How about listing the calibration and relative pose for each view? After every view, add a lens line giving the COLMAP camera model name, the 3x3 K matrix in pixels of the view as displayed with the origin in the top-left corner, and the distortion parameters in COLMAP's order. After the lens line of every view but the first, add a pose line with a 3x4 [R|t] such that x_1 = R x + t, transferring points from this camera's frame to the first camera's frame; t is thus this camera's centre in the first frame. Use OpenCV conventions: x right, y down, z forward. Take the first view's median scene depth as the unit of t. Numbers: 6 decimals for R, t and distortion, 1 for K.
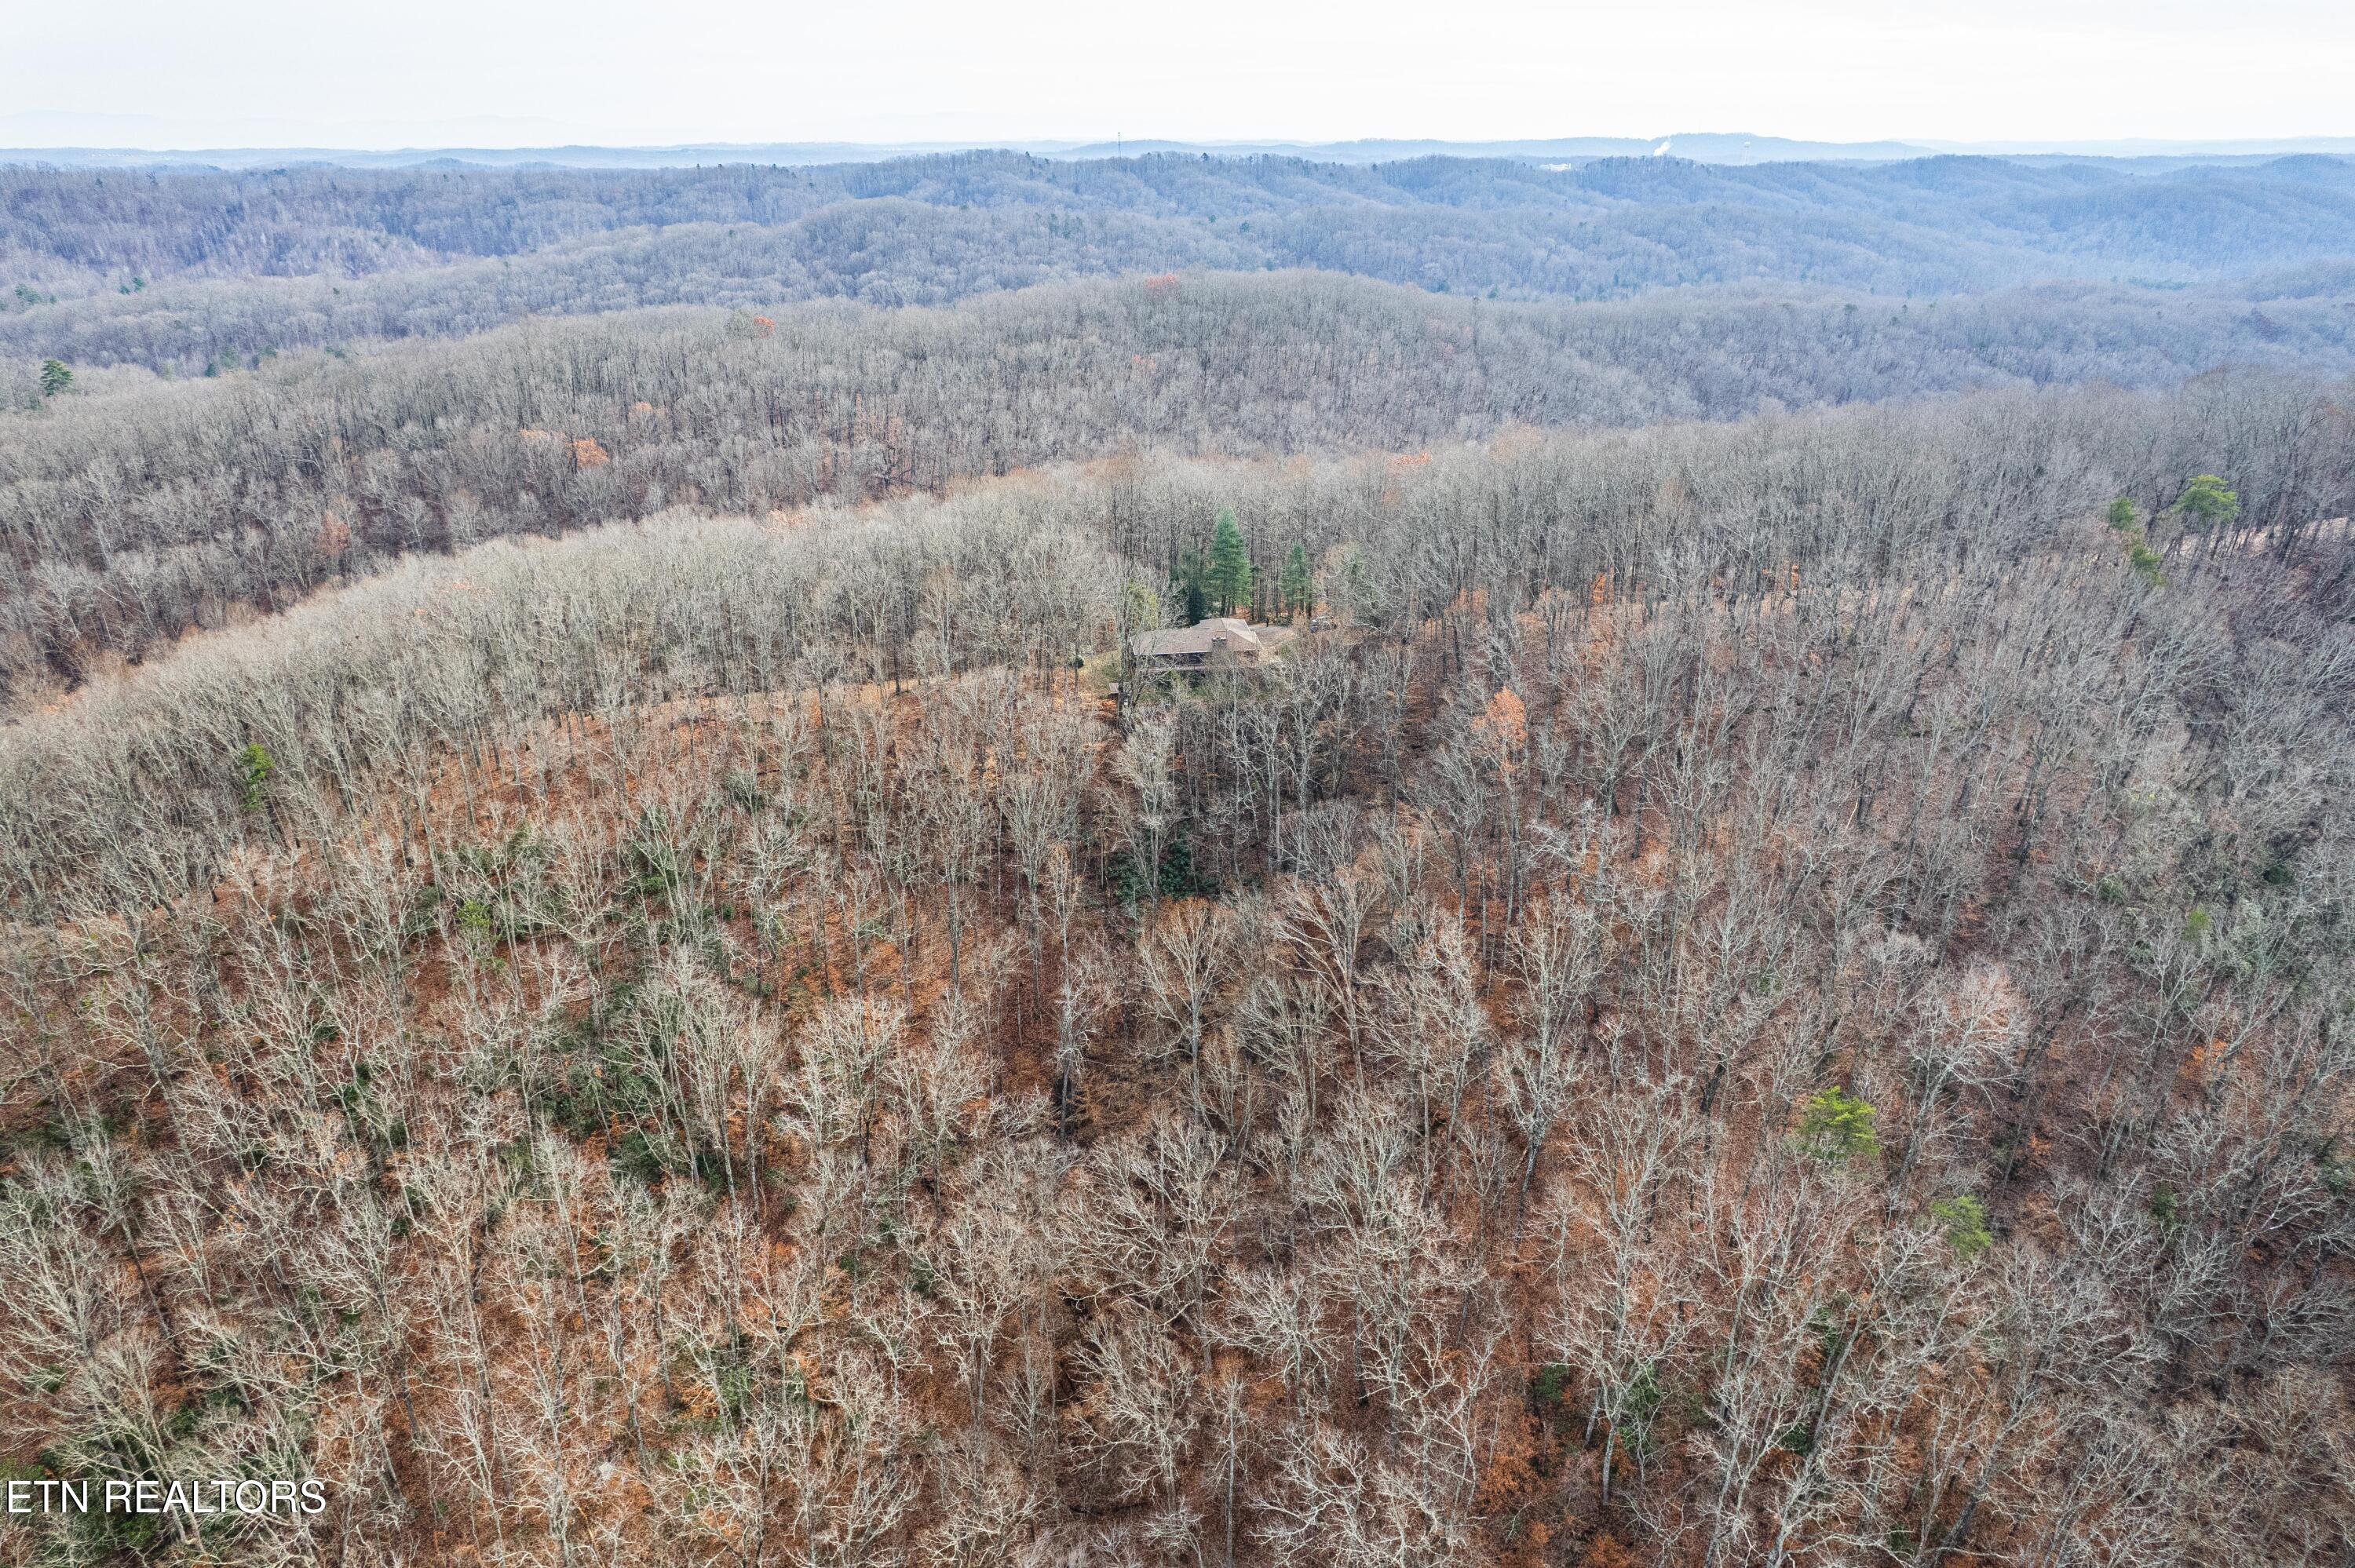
lens RADIAL K [[1511.3, 0, 1177.5], [0, 1511.3, 784.0], [0, 0, 1]] dist [-0.088193, 0.087862]
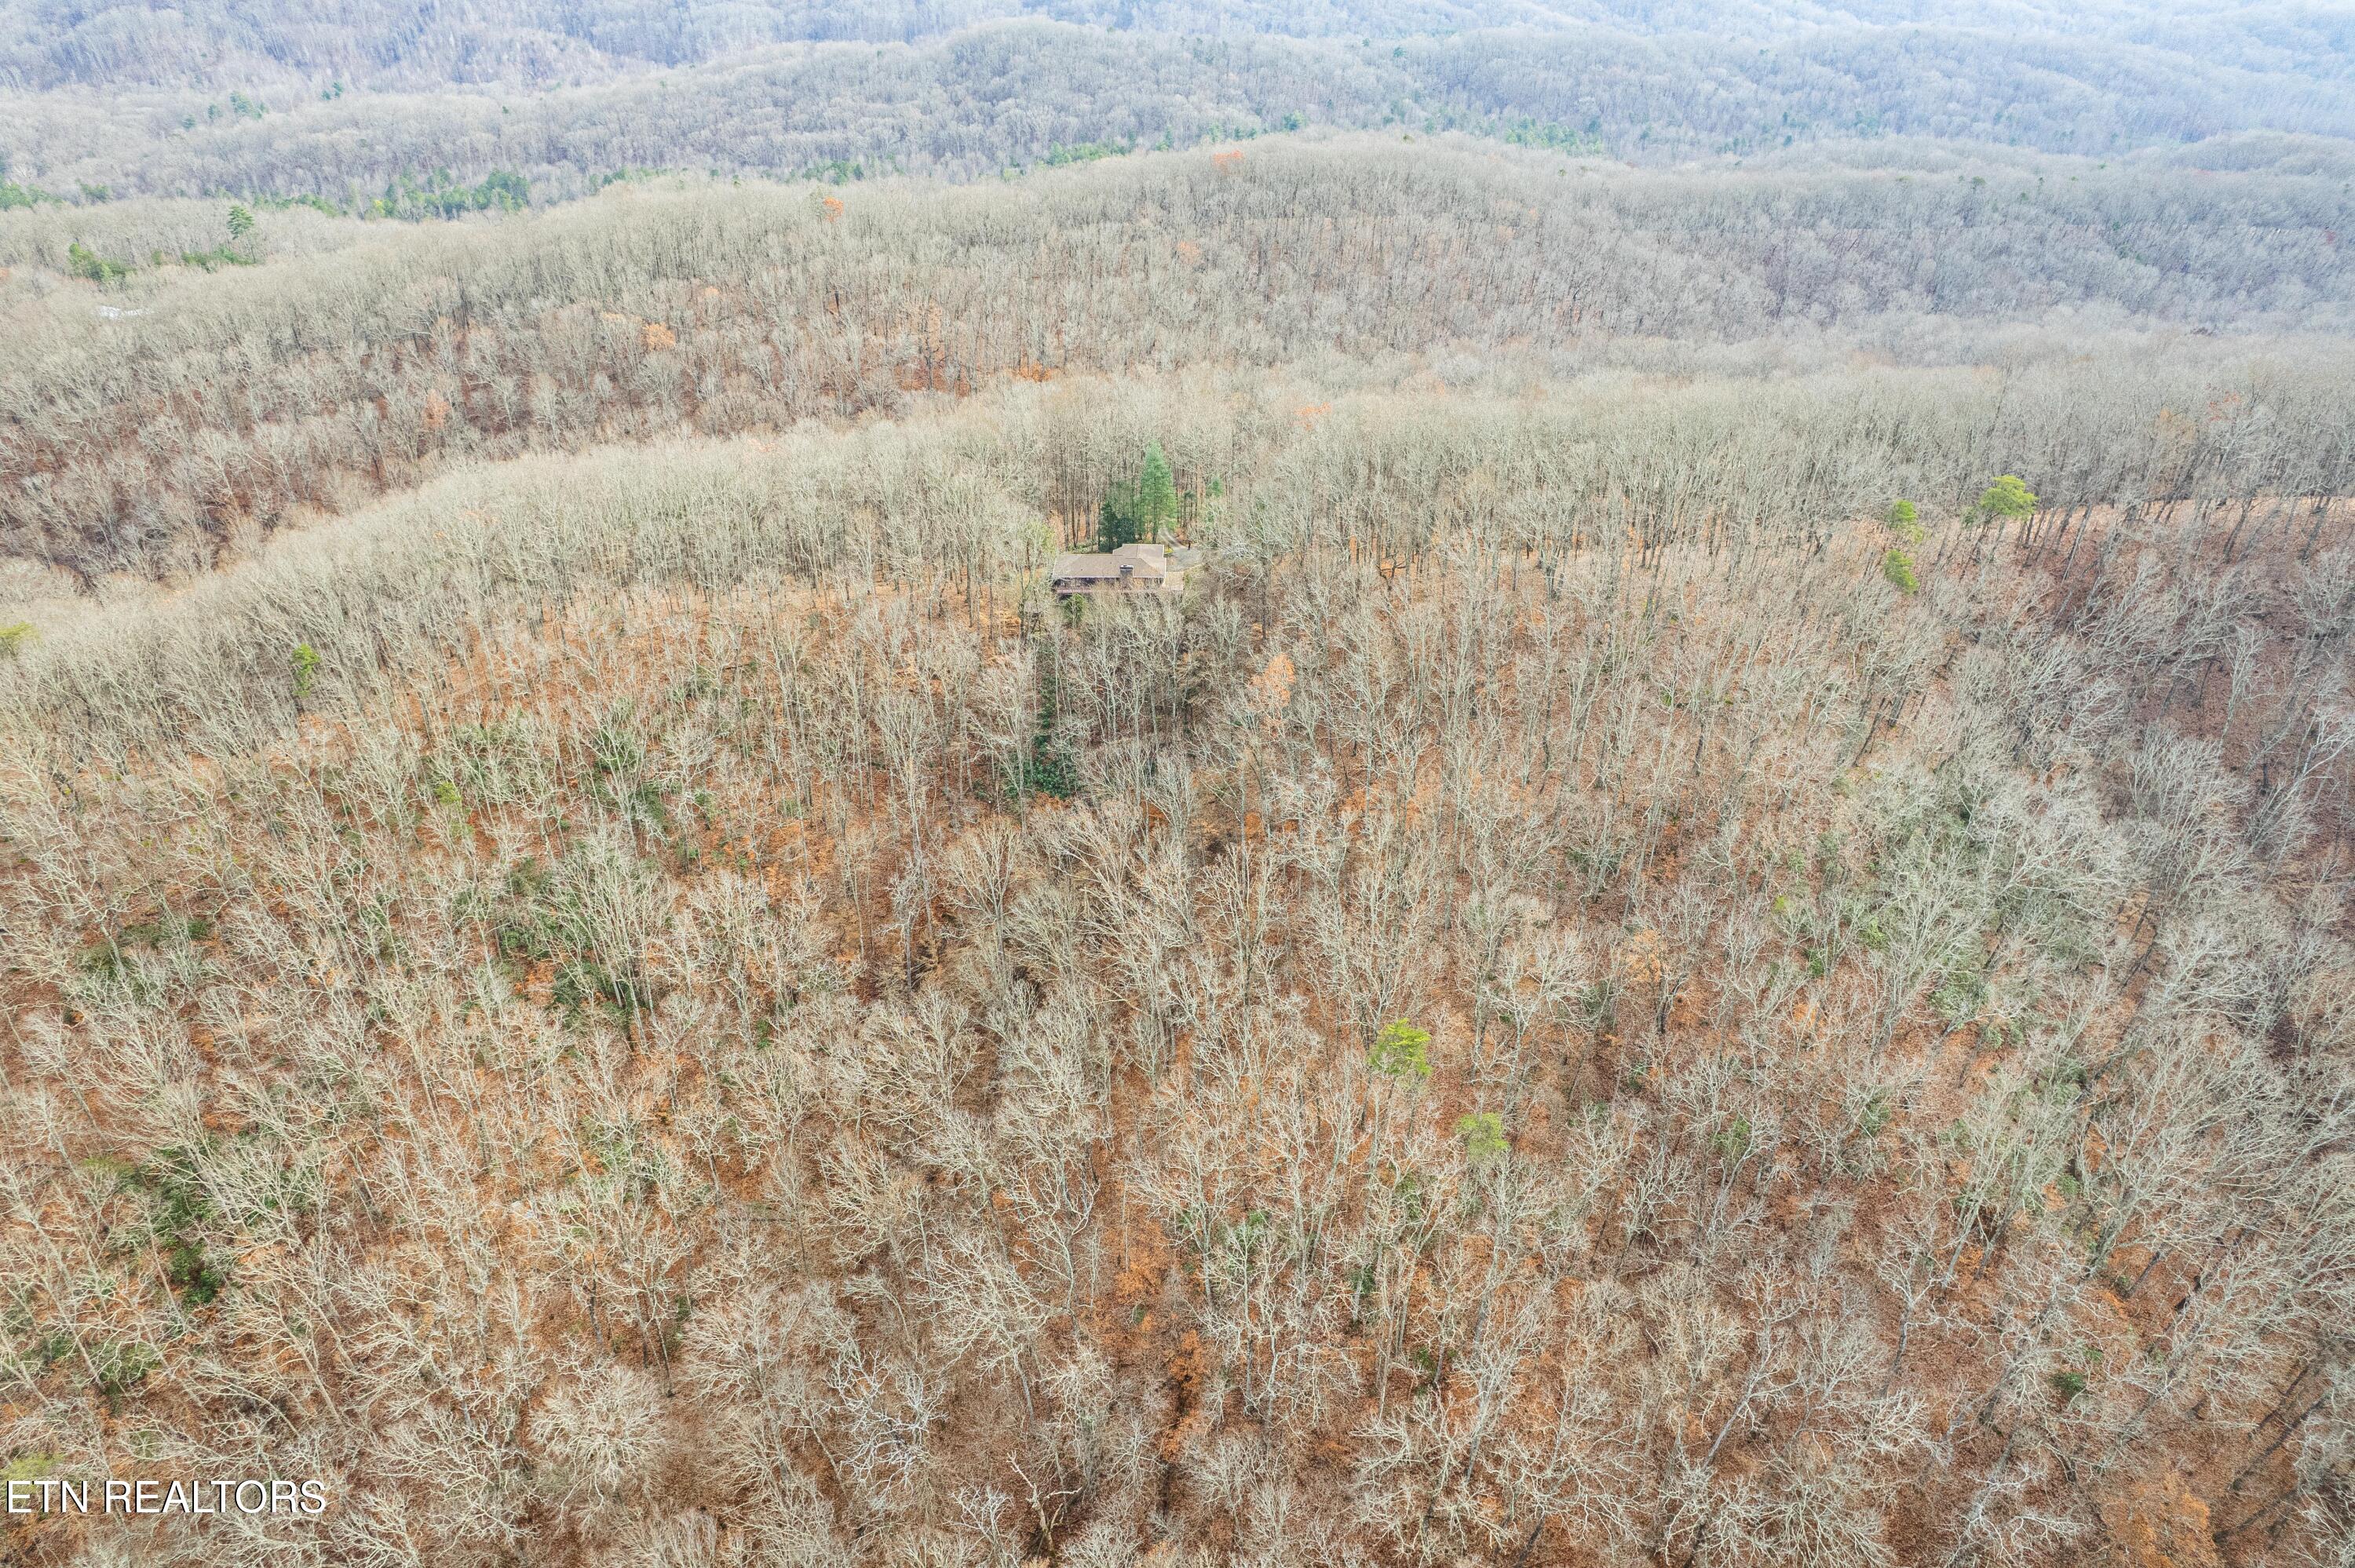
lens RADIAL K [[1511.3, 0, 1177.5], [0, 1511.3, 784.0], [0, 0, 1]] dist [-0.088193, 0.087862]
pose [[0.991640, 0.069601, -0.108652, 0.159957], [-0.055452, 0.990196, 0.128210, -0.064233], [0.116511, -0.121113, 0.985777, -0.115270]]
